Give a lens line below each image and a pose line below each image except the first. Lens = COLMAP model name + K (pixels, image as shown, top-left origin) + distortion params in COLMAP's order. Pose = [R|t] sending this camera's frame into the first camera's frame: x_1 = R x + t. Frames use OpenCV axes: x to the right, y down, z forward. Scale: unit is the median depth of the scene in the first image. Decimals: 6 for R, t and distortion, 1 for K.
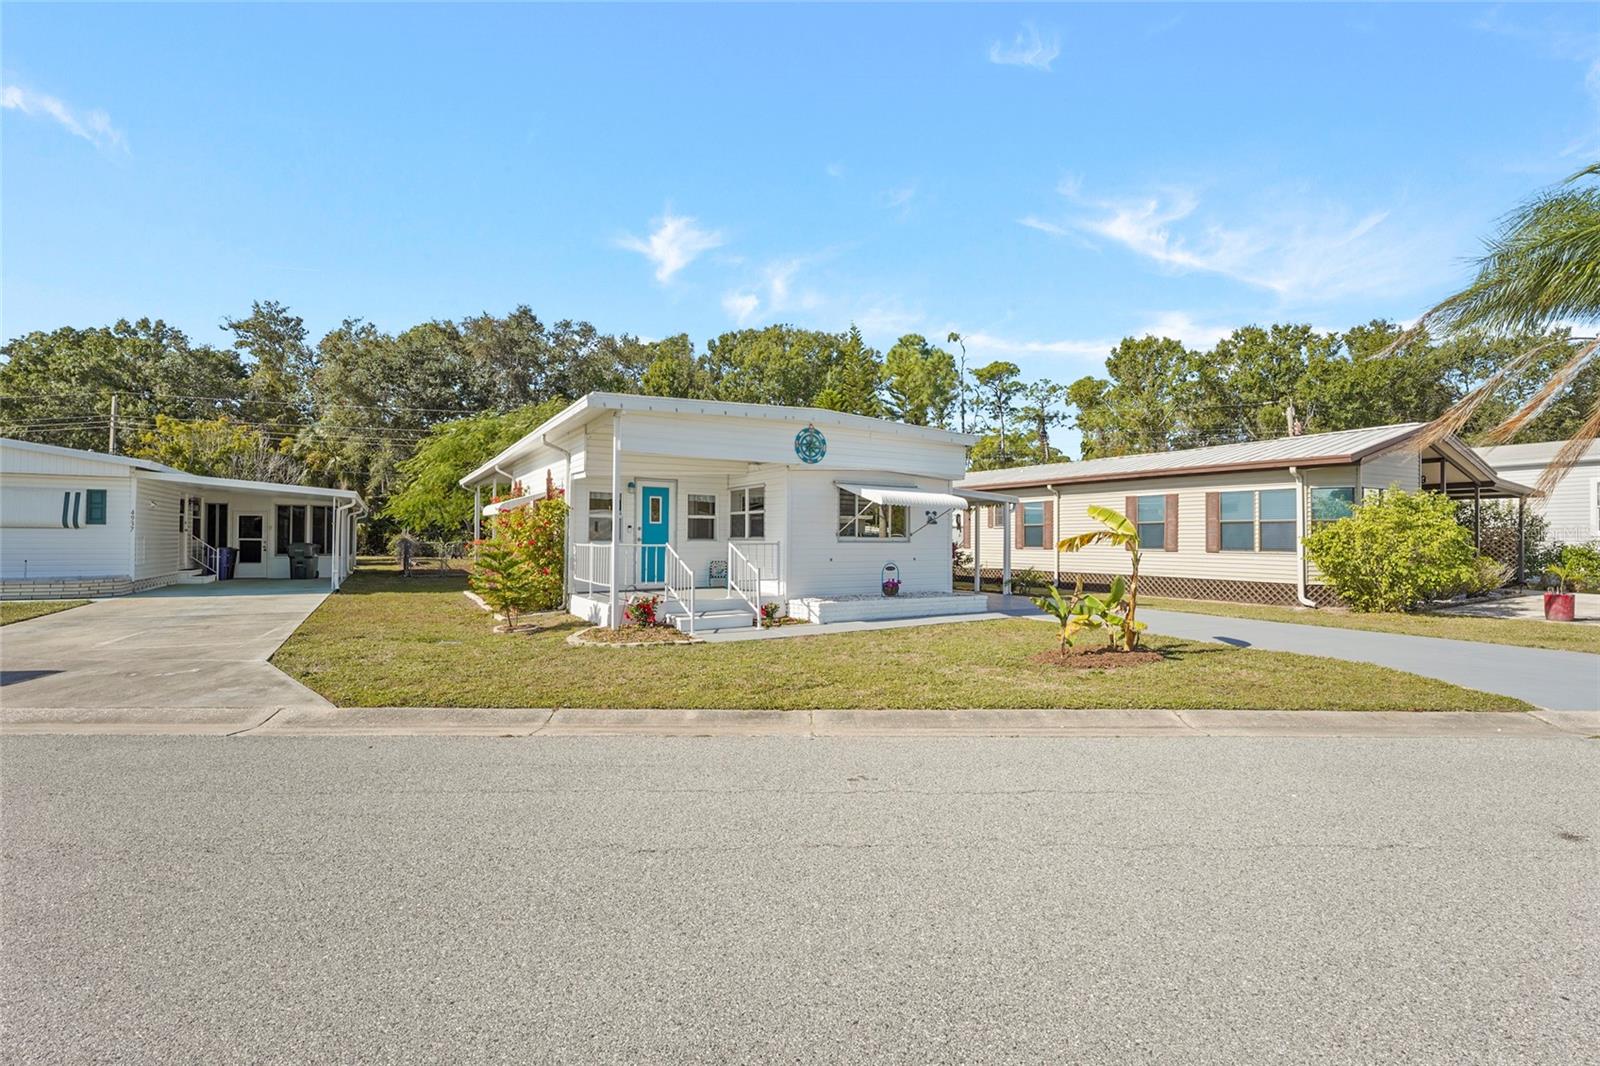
lens RADIAL K [[708.9, 0, 807.3], [0, 708.9, 534.2], [0, 0, 1]] dist [-0.007793, 0.002290]
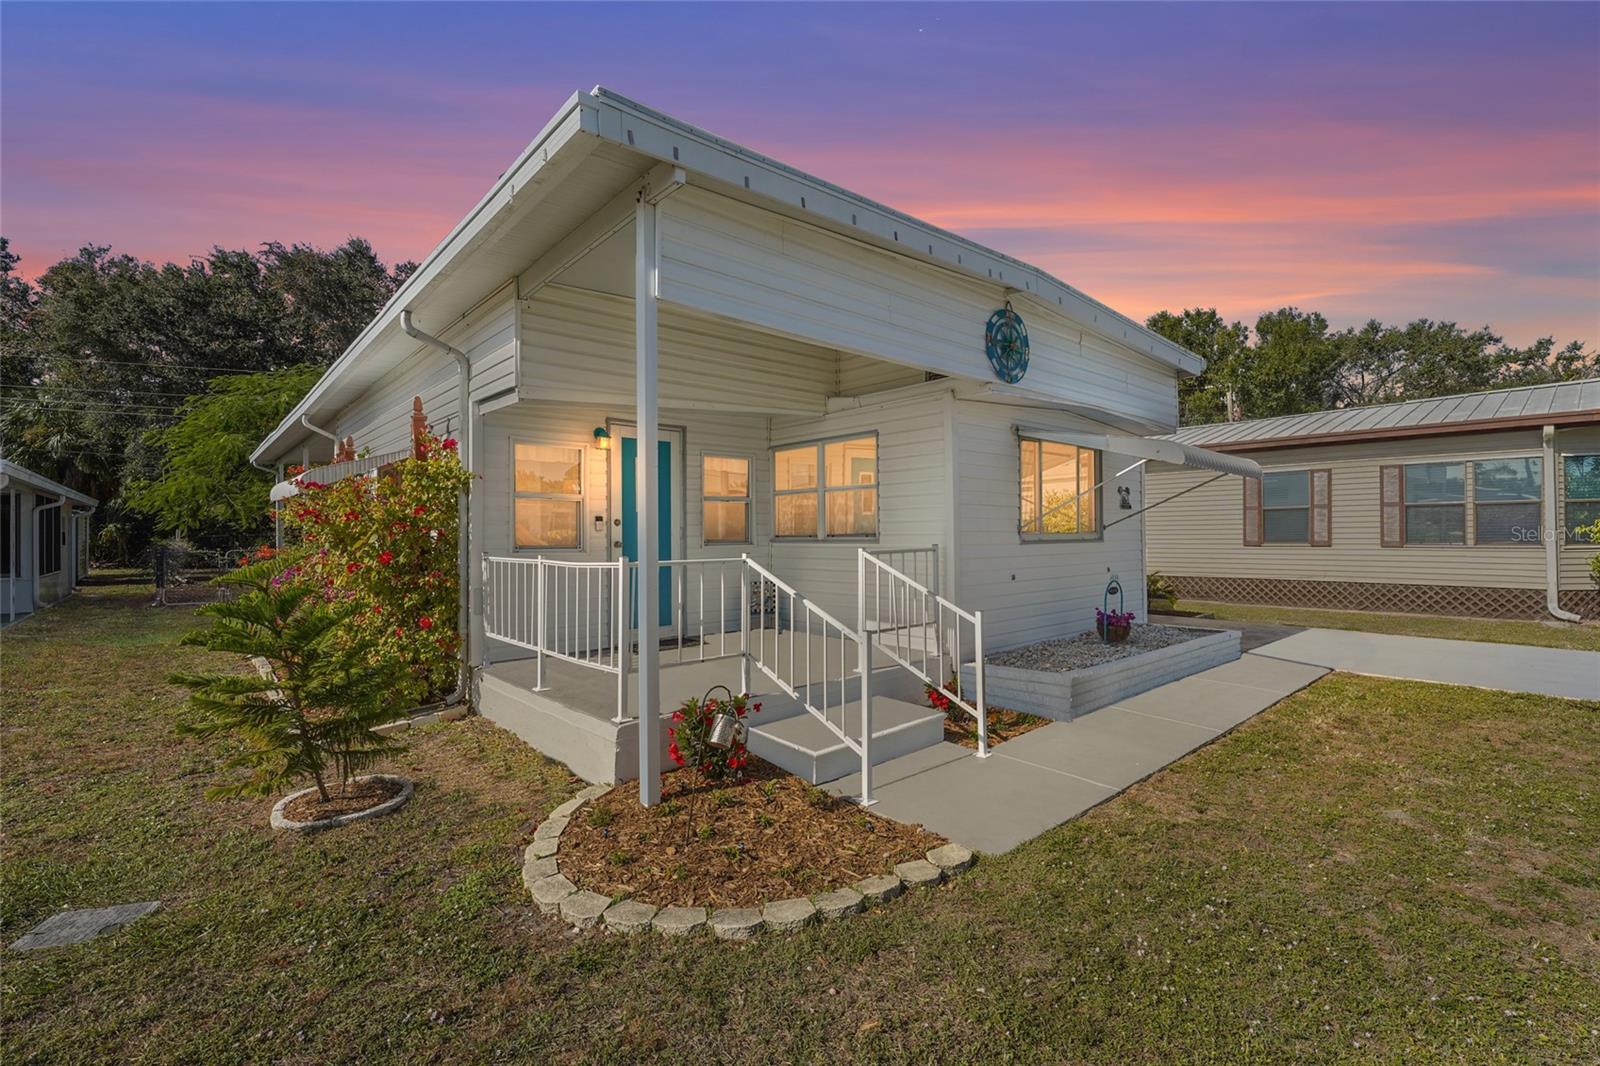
lens RADIAL K [[708.9, 0, 809.7], [0, 708.9, 528.0], [0, 0, 1]] dist [-0.007793, 0.002290]
pose [[0.981880, -0.013298, 0.189038, -0.168770], [0.013813, 0.999904, -0.001407, -0.001028], [-0.189001, 0.003993, 0.981969, 0.415758]]
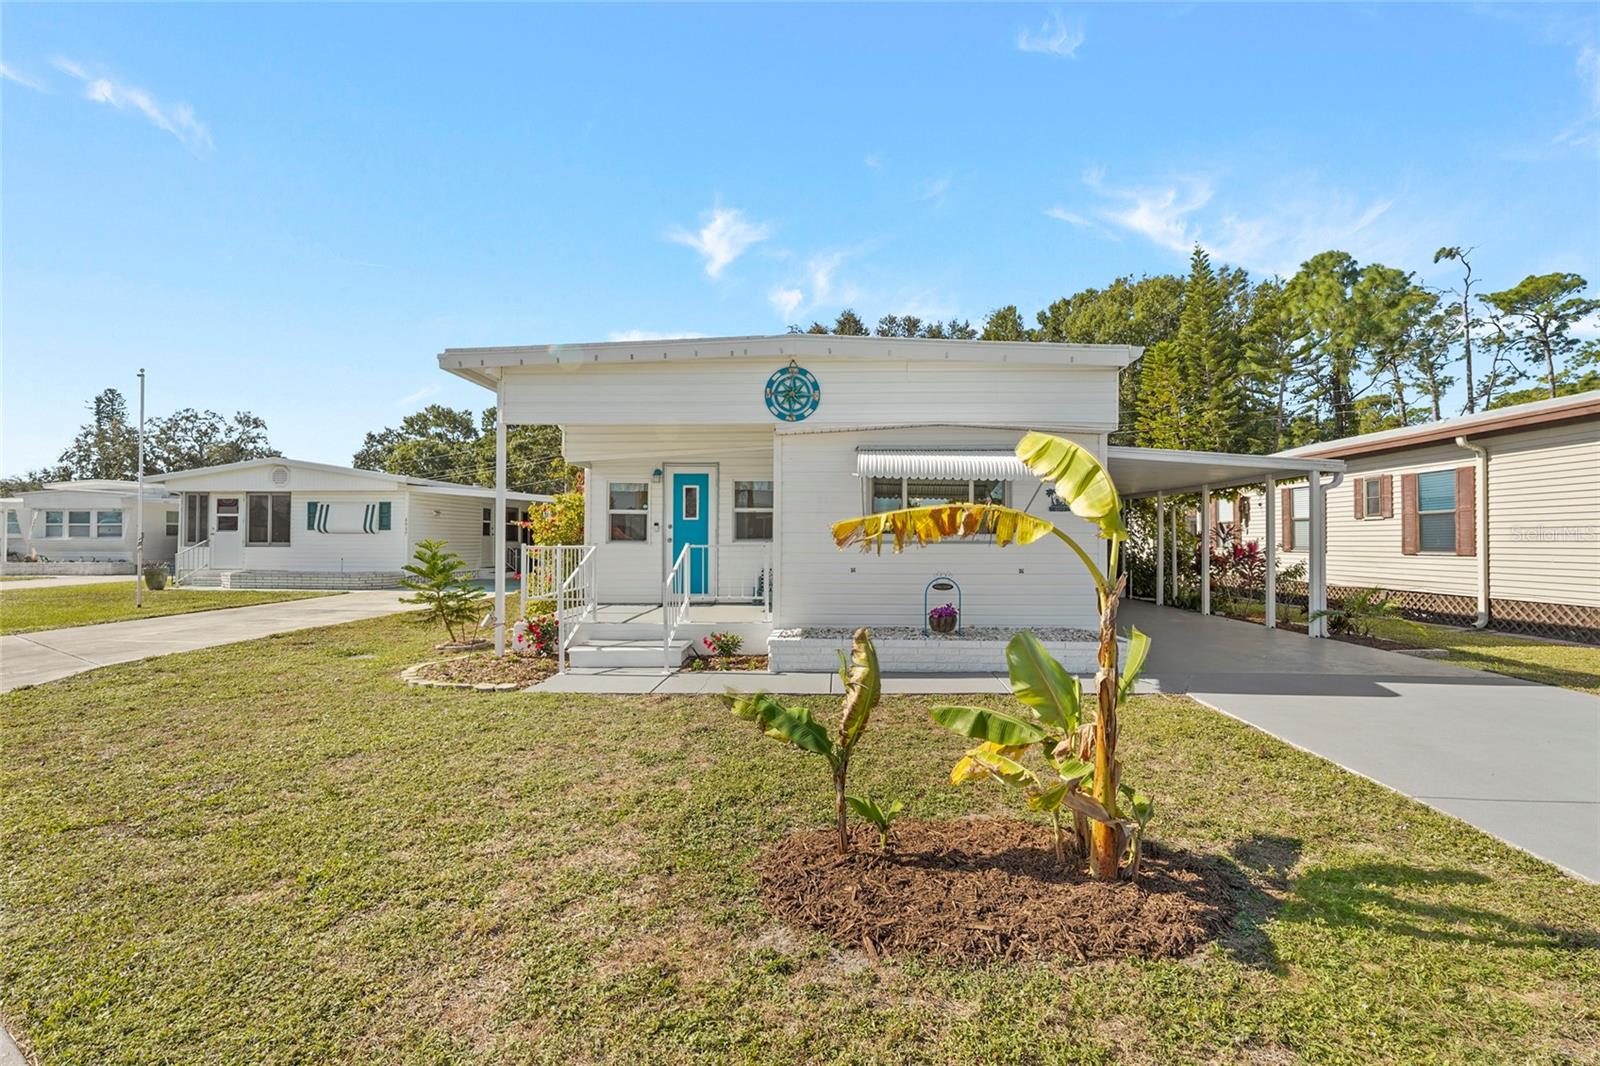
lens RADIAL K [[708.9, 0, 803.0], [0, 708.9, 523.2], [0, 0, 1]] dist [-0.007793, 0.002290]
pose [[0.836192, -0.017653, -0.548152, 0.278531], [0.007084, 0.999746, -0.021391, 0.005655], [0.548391, 0.014004, 0.836105, 0.352016]]
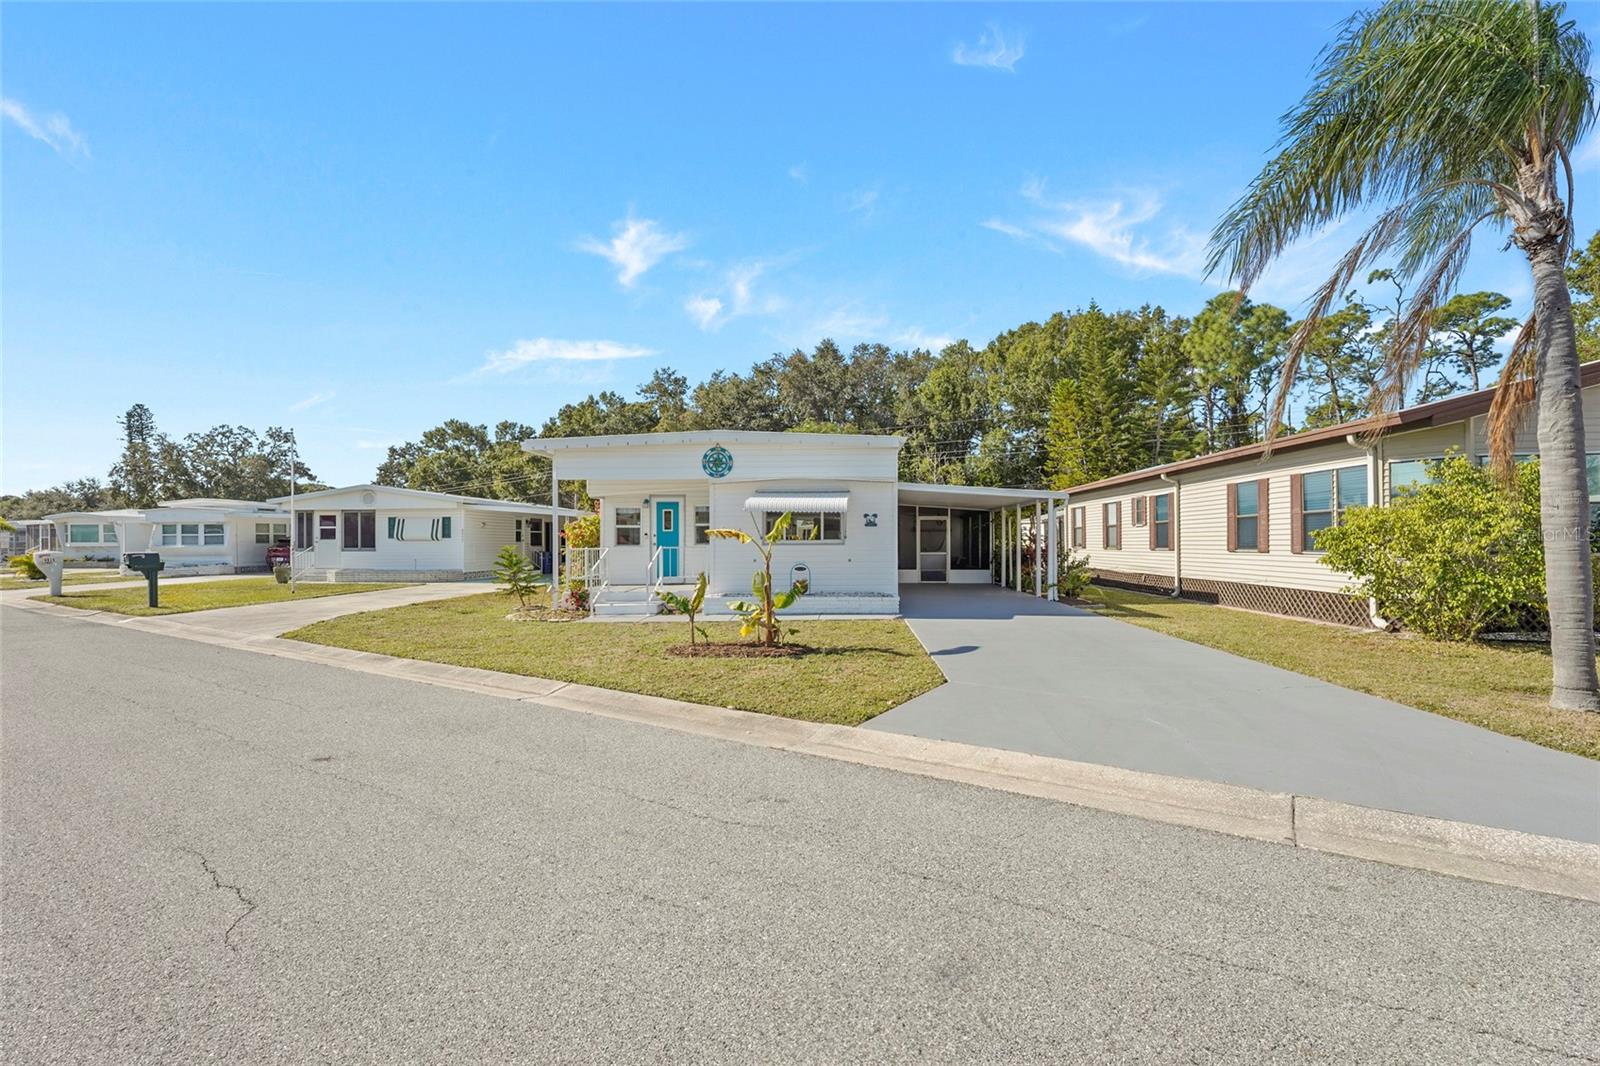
lens RADIAL K [[708.9, 0, 804.9], [0, 708.9, 536.5], [0, 0, 1]] dist [-0.007793, 0.002290]
pose [[0.833248, -0.015628, -0.552679, 0.580378], [0.014698, 0.999873, -0.006113, 0.004736], [0.552704, -0.003030, 0.833372, 0.083546]]
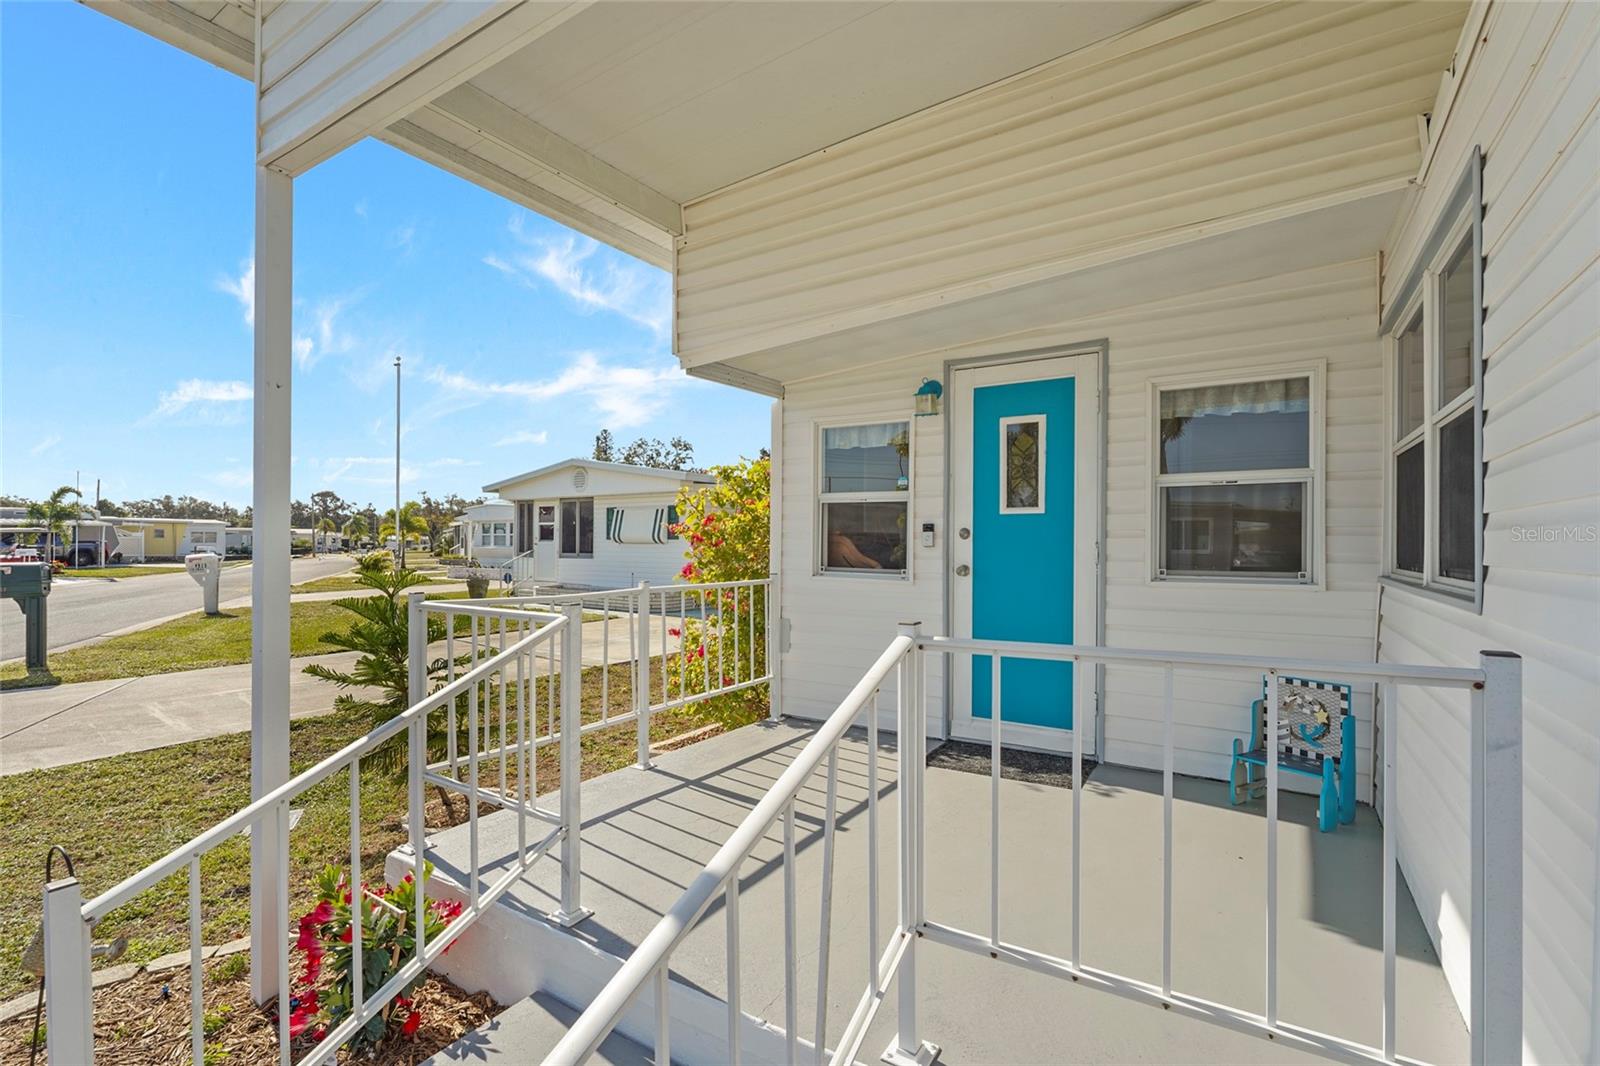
lens RADIAL K [[708.9, 0, 802.3], [0, 708.9, 541.4], [0, 0, 1]] dist [-0.007793, 0.002290]
pose [[0.441870, -0.008851, -0.897036, -0.002168], [0.004933, 0.999960, -0.007437, -0.001984], [0.897066, -0.001139, 0.441896, 0.688864]]
